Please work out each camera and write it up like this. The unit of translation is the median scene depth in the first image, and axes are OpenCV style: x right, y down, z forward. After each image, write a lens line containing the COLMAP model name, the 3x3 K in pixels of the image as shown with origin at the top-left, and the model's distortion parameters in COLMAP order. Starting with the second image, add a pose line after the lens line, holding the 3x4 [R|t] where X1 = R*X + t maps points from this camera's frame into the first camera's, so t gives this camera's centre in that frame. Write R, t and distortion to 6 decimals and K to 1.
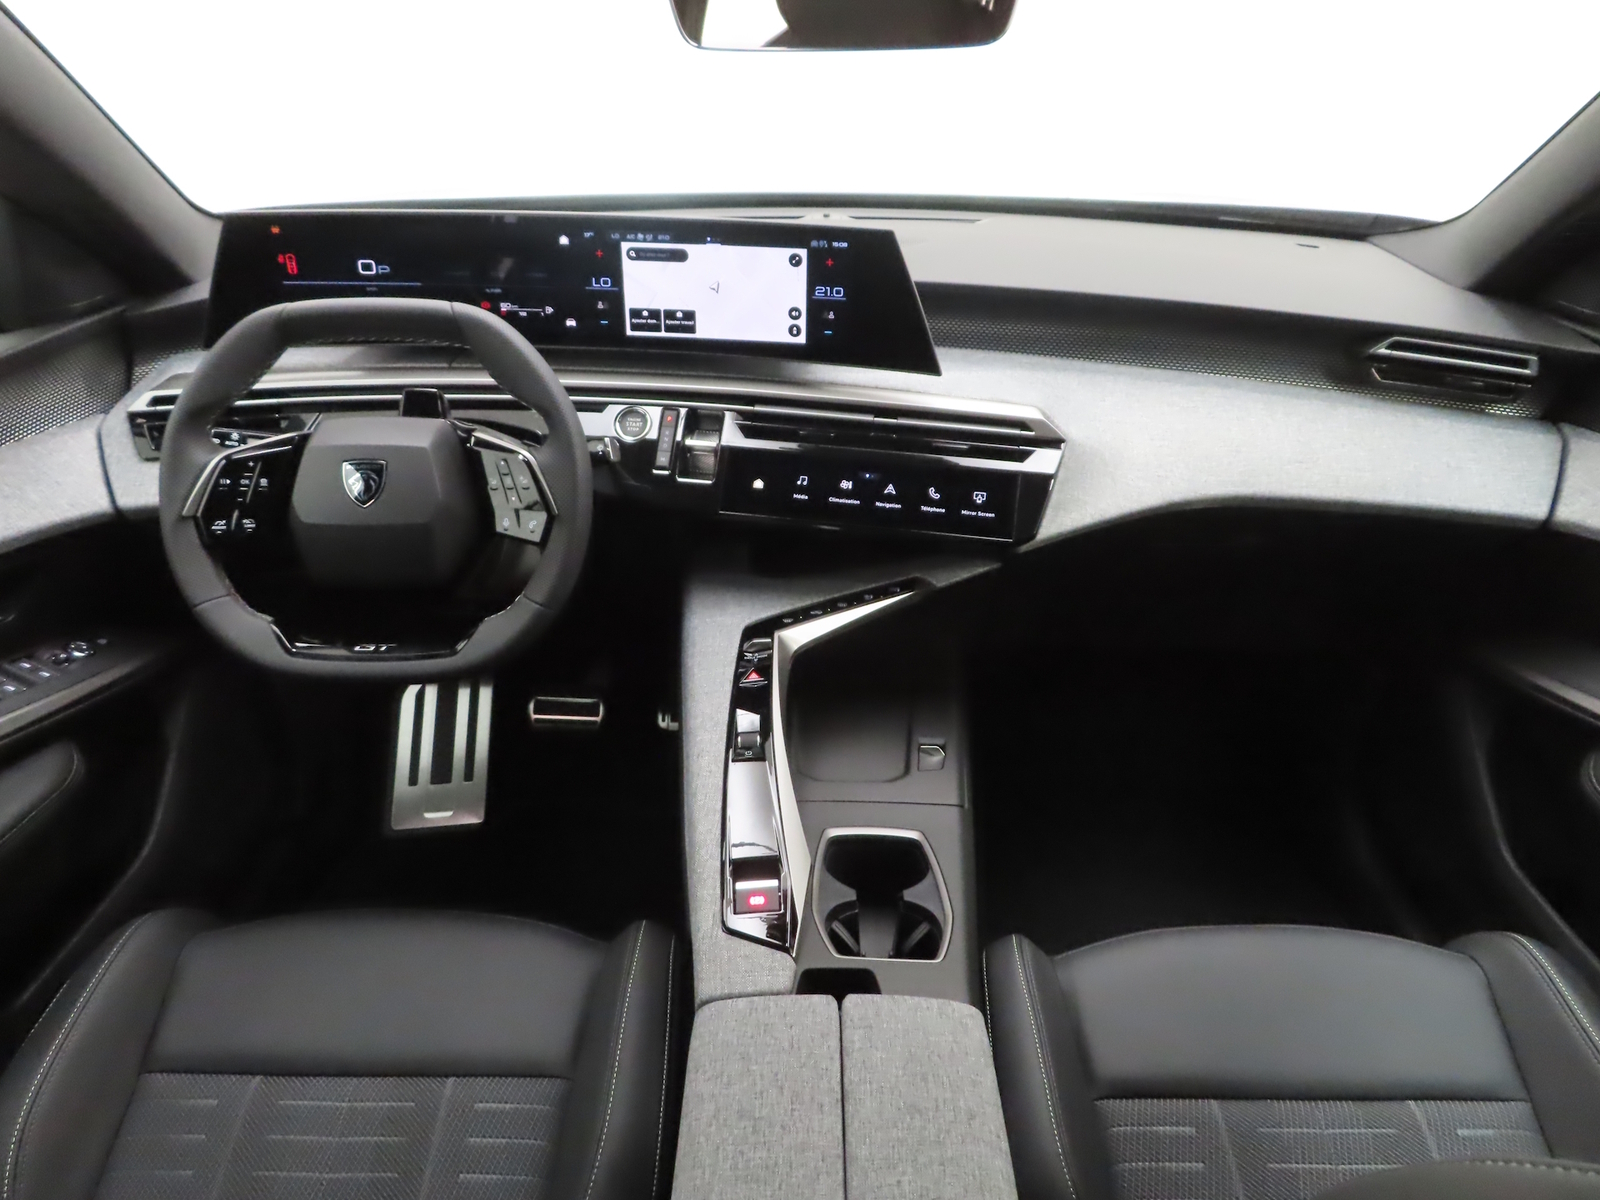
lens RADIAL K [[1170.3, 0, 796.5], [0, 1170.3, 599.3], [0, 0, 1]] dist [-0.002481, -0.000540]
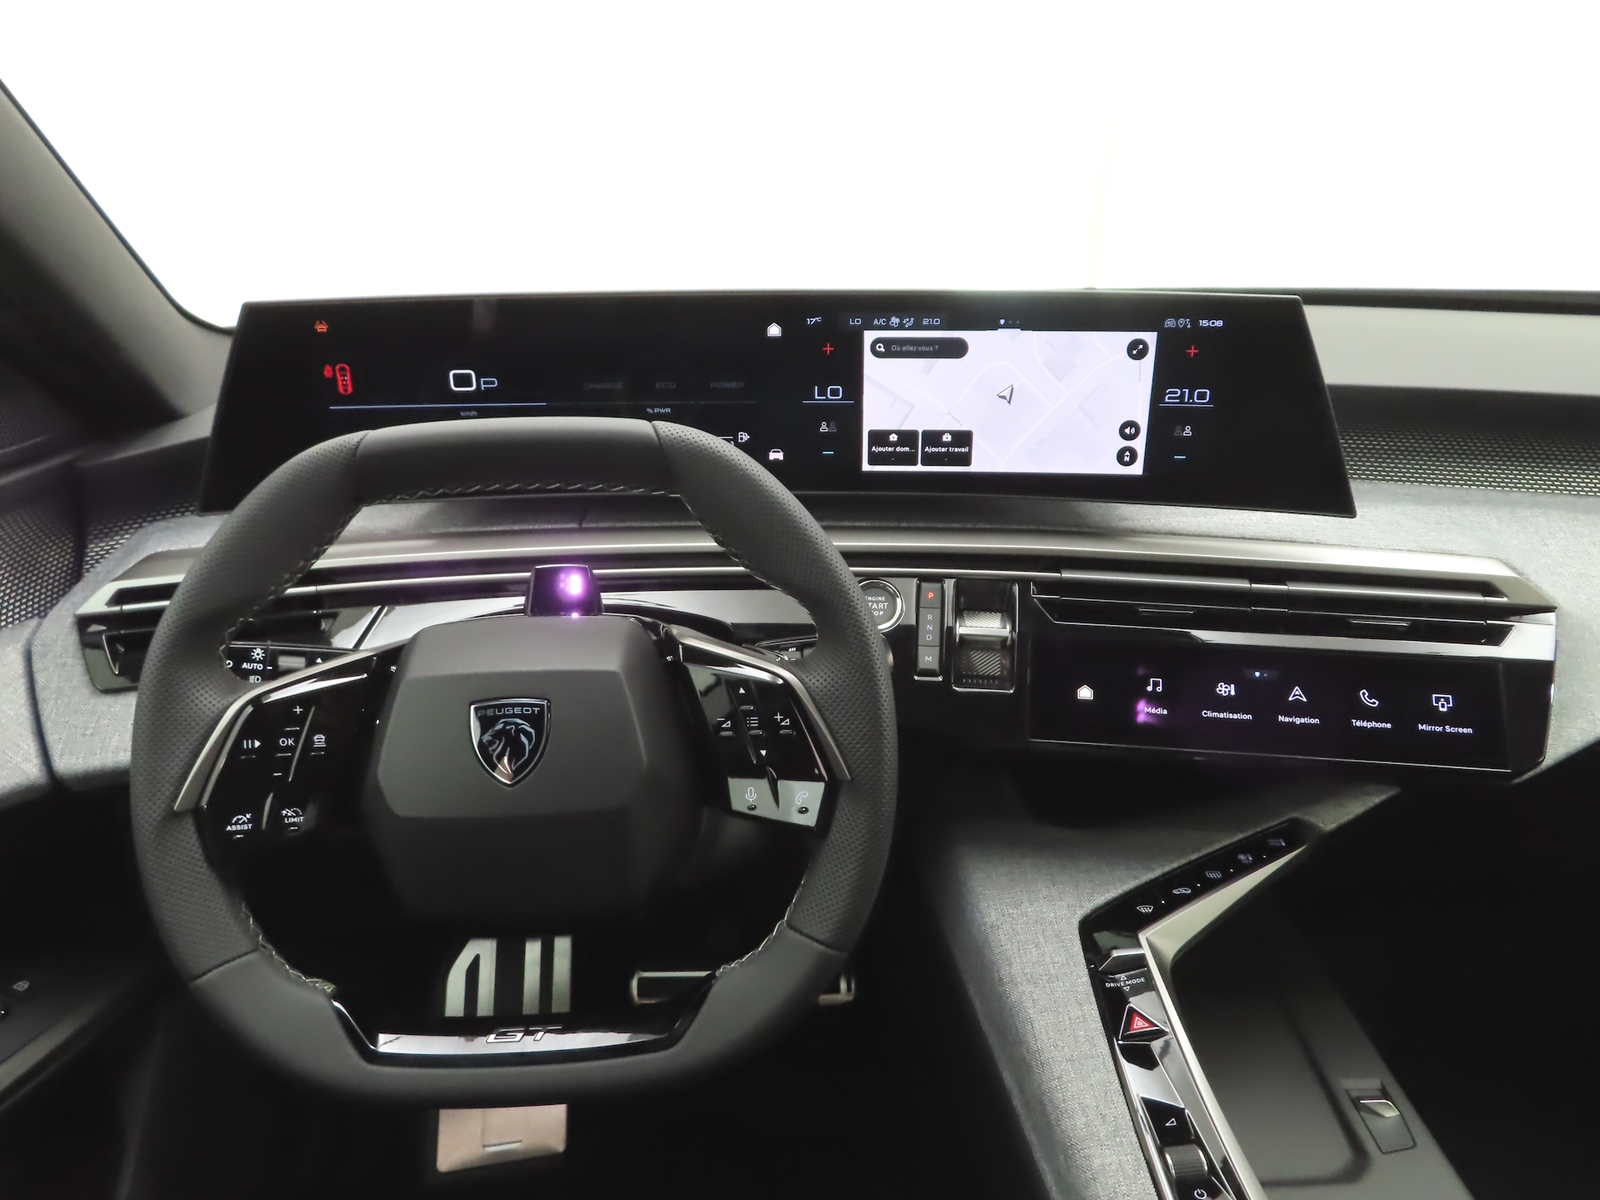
lens RADIAL K [[1170.3, 0, 803.5], [0, 1170.3, 601.7], [0, 0, 1]] dist [-0.002481, -0.000540]
pose [[0.998350, -0.036078, 0.044679, -0.215940], [0.041149, 0.992121, -0.118333, -0.079711], [-0.040057, 0.119977, 0.991968, 0.371262]]
